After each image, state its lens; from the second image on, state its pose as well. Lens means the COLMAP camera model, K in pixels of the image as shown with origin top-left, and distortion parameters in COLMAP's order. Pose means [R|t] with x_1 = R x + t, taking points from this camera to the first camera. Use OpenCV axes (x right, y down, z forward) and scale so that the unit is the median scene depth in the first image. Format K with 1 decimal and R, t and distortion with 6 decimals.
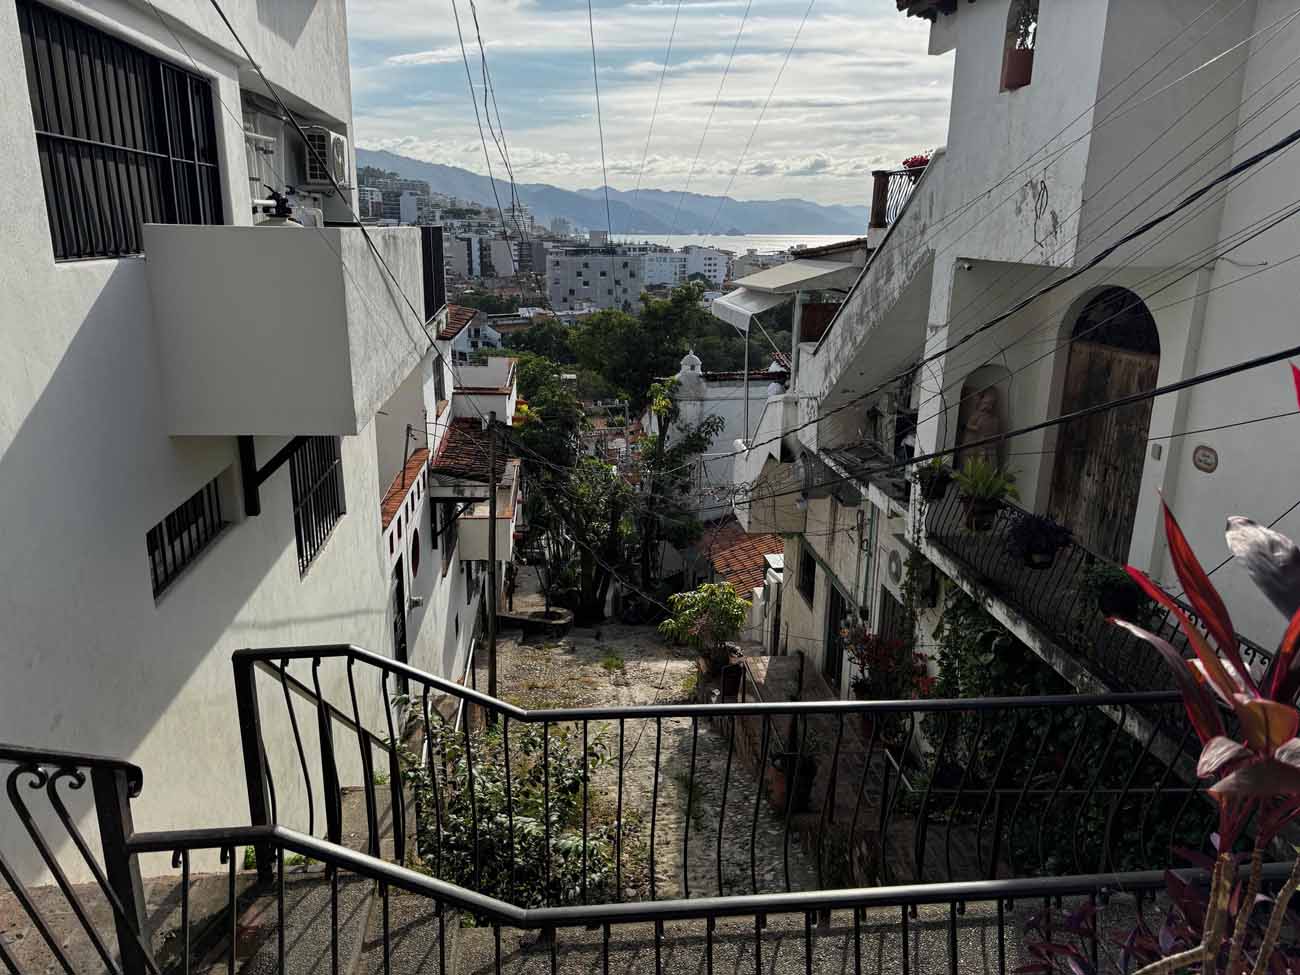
lens RADIAL K [[920.1, 0, 647.1], [0, 920.1, 492.2], [0, 0, 1]] dist [0.169874, -0.425825]
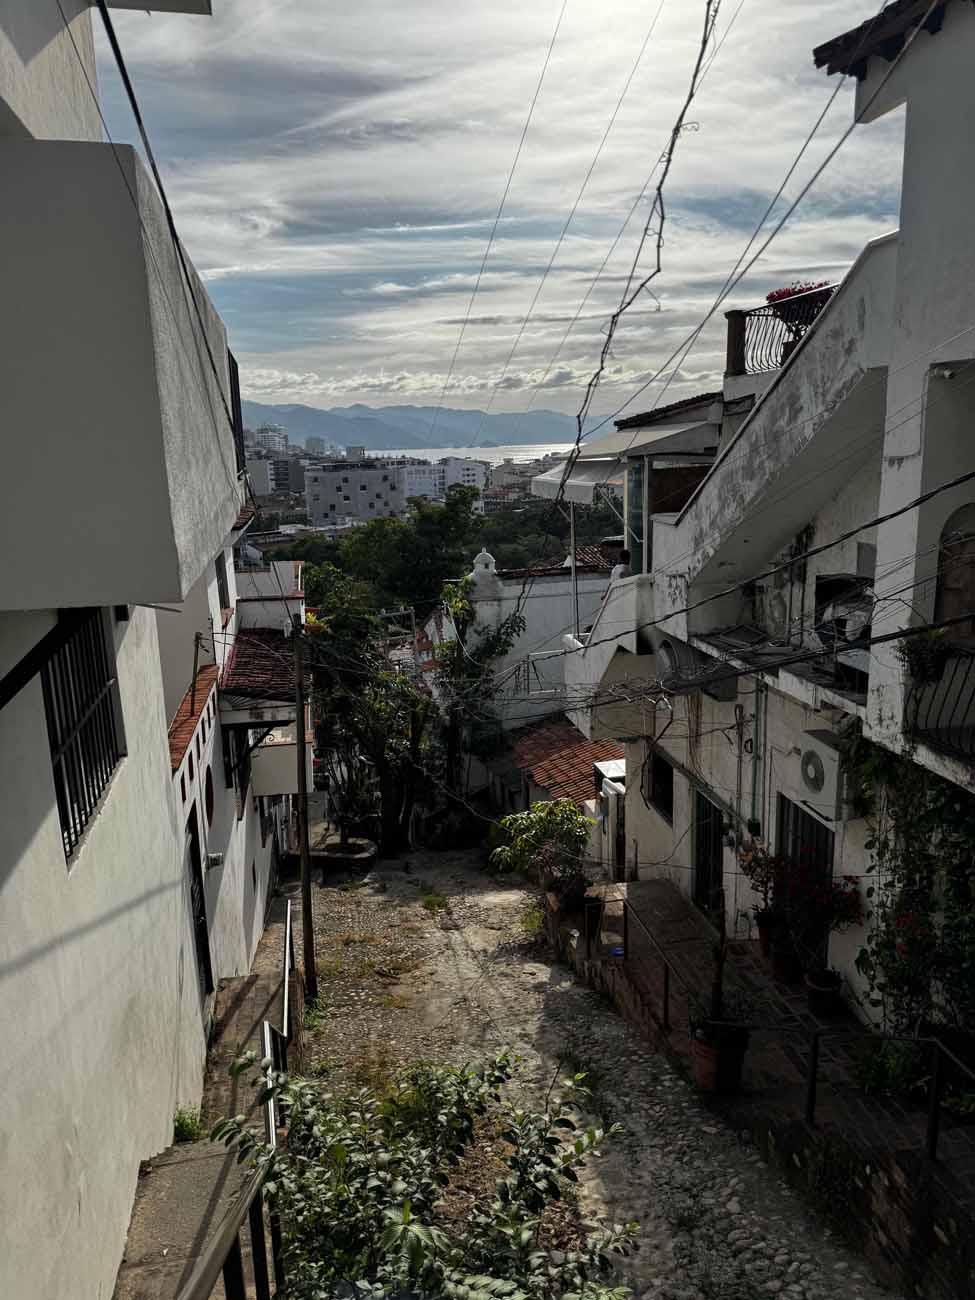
lens RADIAL K [[919.8, 0, 487.3], [0, 919.8, 645.1], [0, 0, 1]] dist [0.155437, -0.272485]
pose [[0.994844, -0.061850, 0.080373, -0.050616], [0.066716, 0.996006, -0.059340, 0.000017], [-0.076382, 0.064396, 0.994997, 0.131273]]
